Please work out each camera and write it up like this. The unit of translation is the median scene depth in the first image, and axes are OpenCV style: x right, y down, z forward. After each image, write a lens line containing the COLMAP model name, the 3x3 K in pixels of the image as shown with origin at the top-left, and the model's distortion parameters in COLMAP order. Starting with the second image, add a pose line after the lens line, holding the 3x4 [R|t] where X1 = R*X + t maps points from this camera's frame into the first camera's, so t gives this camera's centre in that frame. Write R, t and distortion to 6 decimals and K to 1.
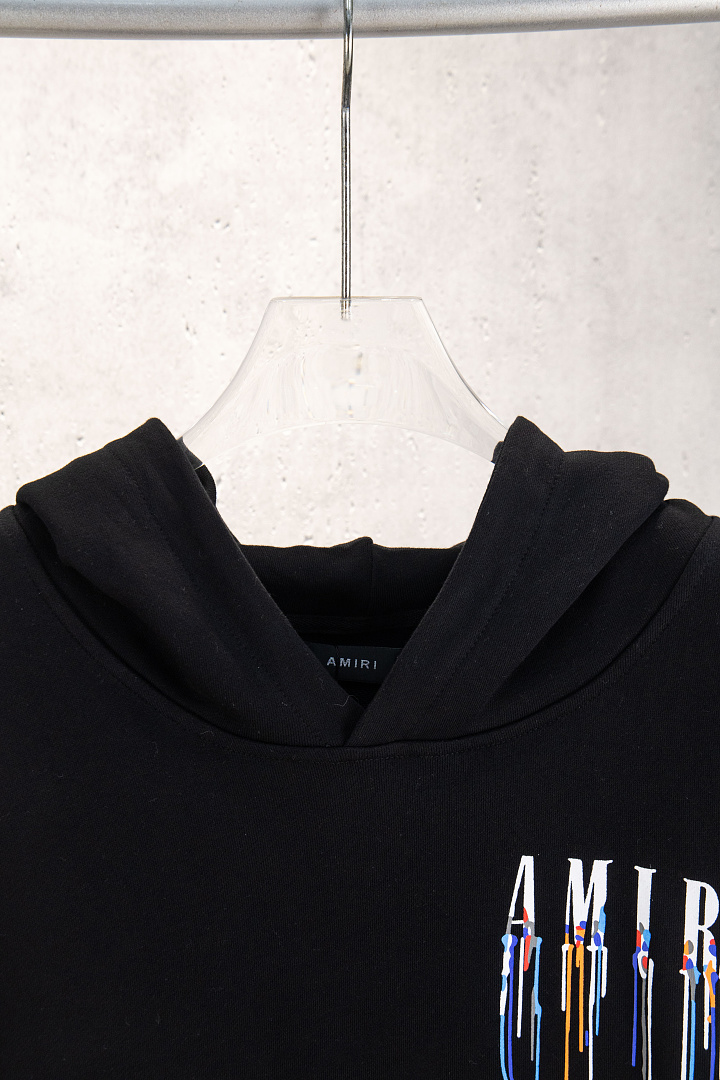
lens RADIAL K [[1815.4, 0, 354.6], [0, 1815.4, 563.3], [0, 0, 1]] dist [0.182530, 0.094017]
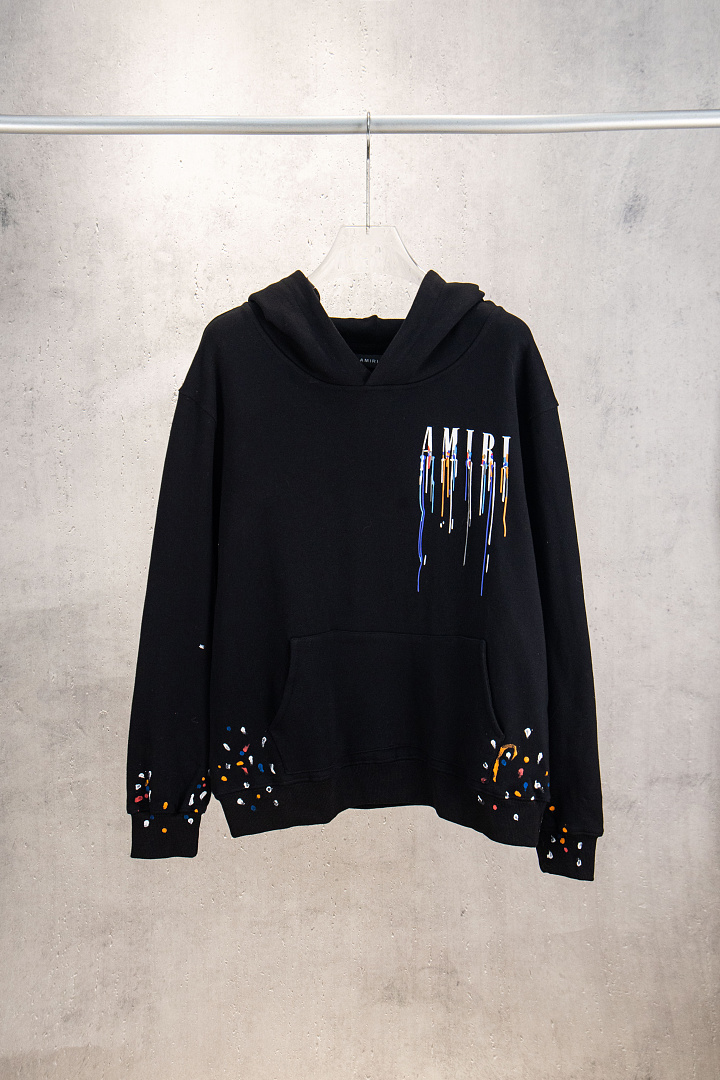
lens RADIAL K [[1411.8, 0, 360.0], [0, 1411.8, 540.0], [0, 0, 1]] dist [-0.008087, -0.015610]
pose [[0.998812, 0.015410, -0.046231, 0.087319], [-0.012447, 0.997891, 0.063712, 0.189185], [0.047115, -0.063061, 0.996897, -1.136522]]
